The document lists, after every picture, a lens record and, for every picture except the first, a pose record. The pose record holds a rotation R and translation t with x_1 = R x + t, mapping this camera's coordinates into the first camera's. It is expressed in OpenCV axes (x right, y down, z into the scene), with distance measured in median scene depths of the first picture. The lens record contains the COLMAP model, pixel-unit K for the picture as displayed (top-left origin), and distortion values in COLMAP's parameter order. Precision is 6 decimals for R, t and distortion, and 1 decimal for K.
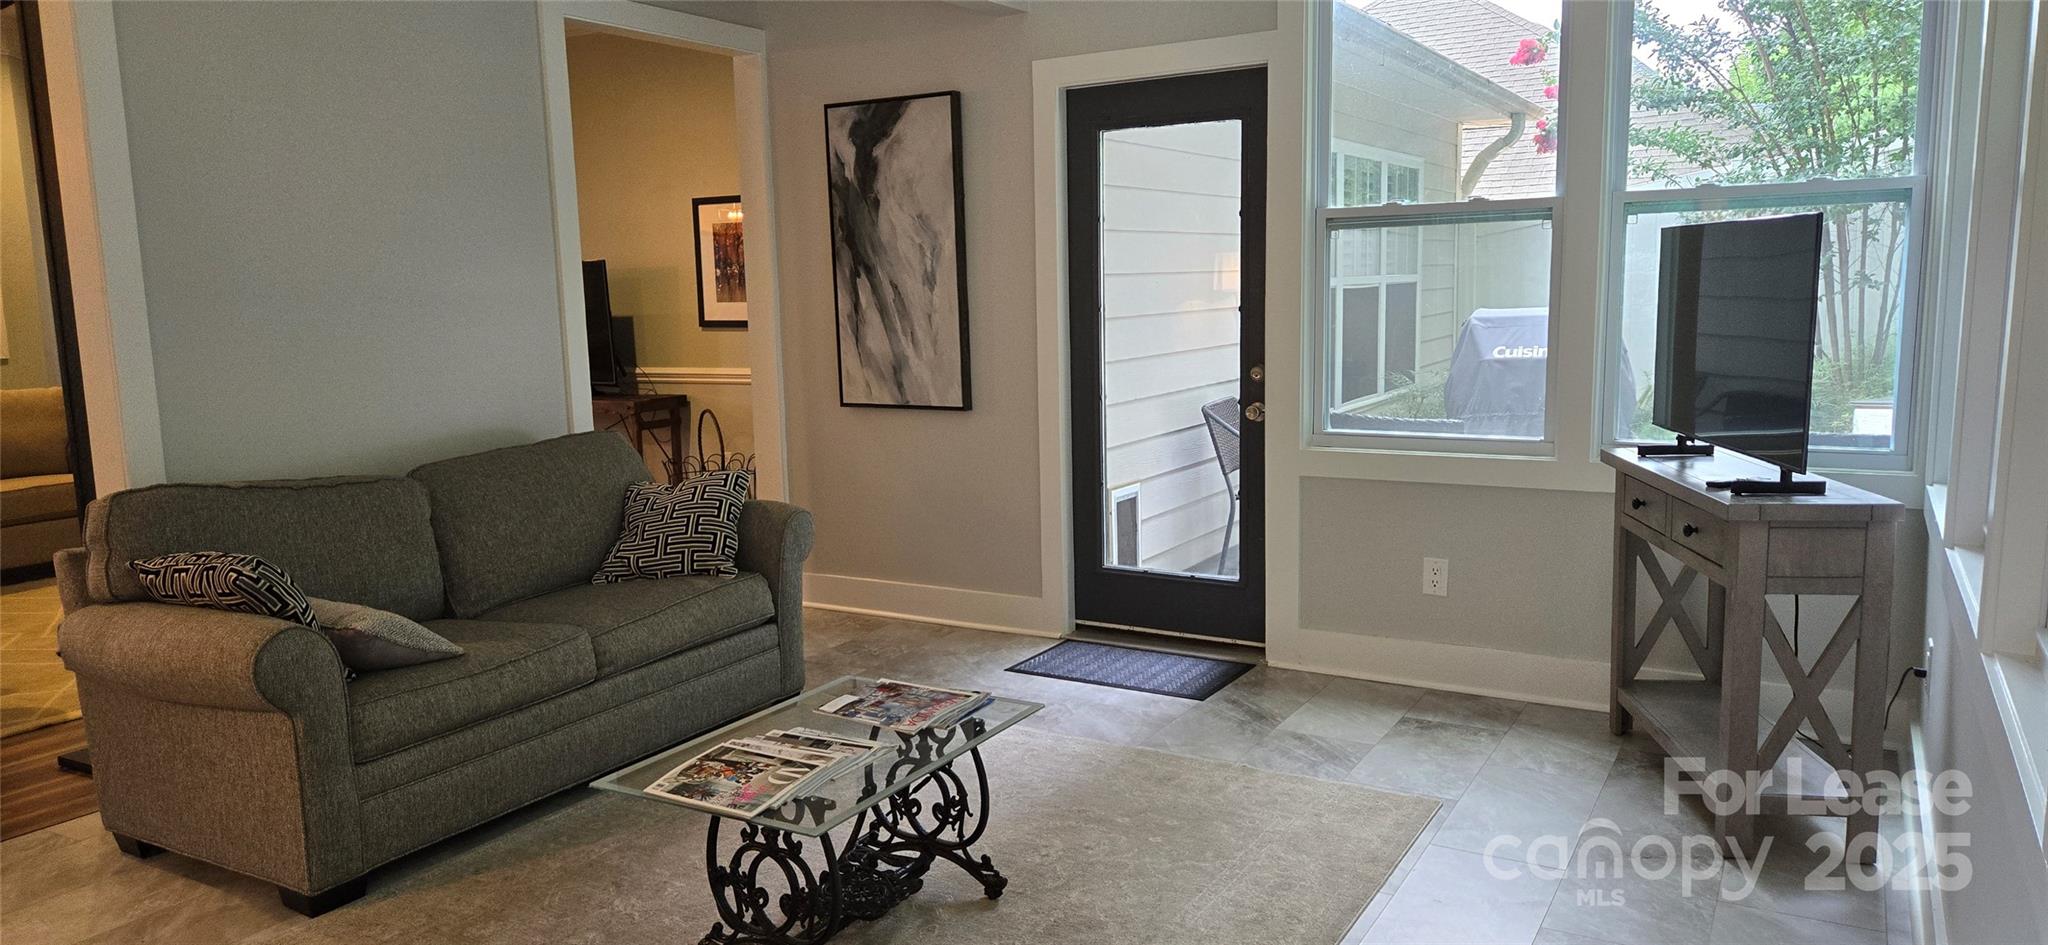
lens RADIAL K [[1343.0, 0, 1026.0], [0, 1343.0, 478.0], [0, 0, 1]] dist [0.009869, 0.000146]
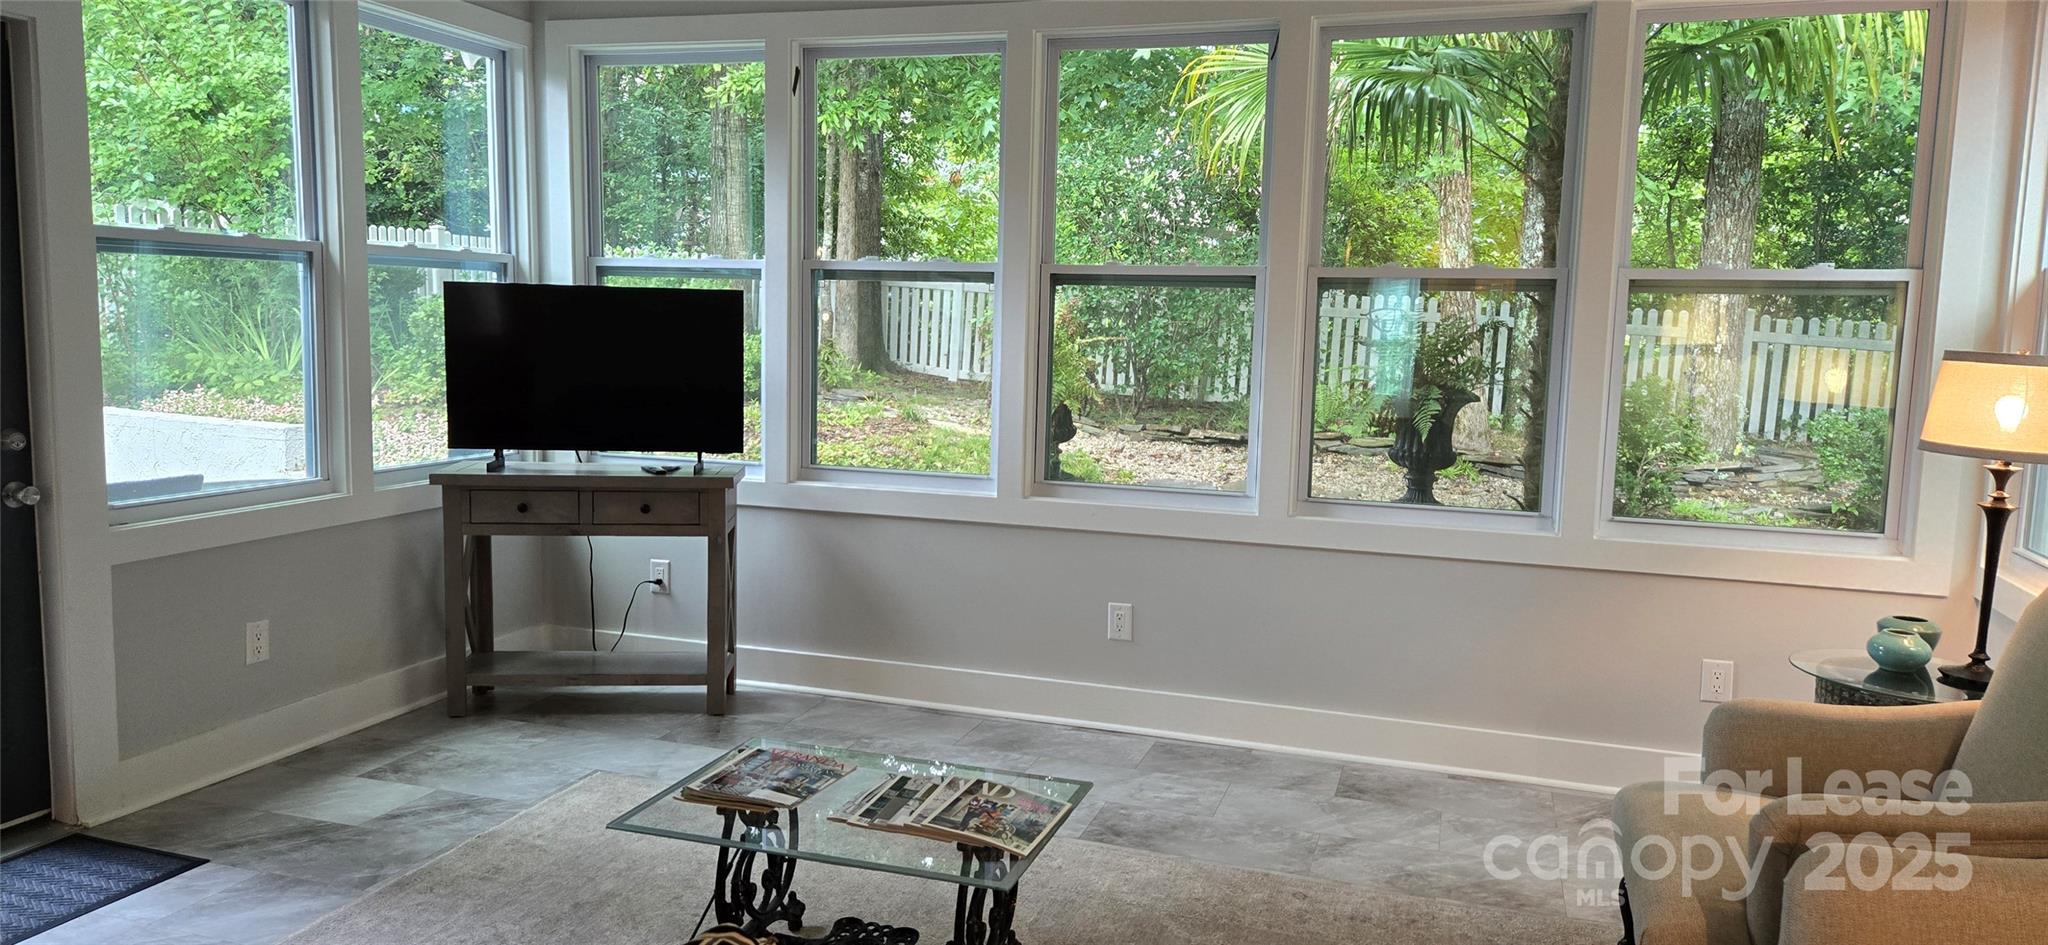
lens RADIAL K [[1343.0, 0, 1020.2], [0, 1343.0, 461.2], [0, 0, 1]] dist [0.009869, 0.000146]
pose [[-0.234845, -0.086147, 0.968208, -0.761122], [0.115257, 0.986570, 0.115738, -0.103441], [-0.965175, 0.138774, -0.221762, 0.746457]]
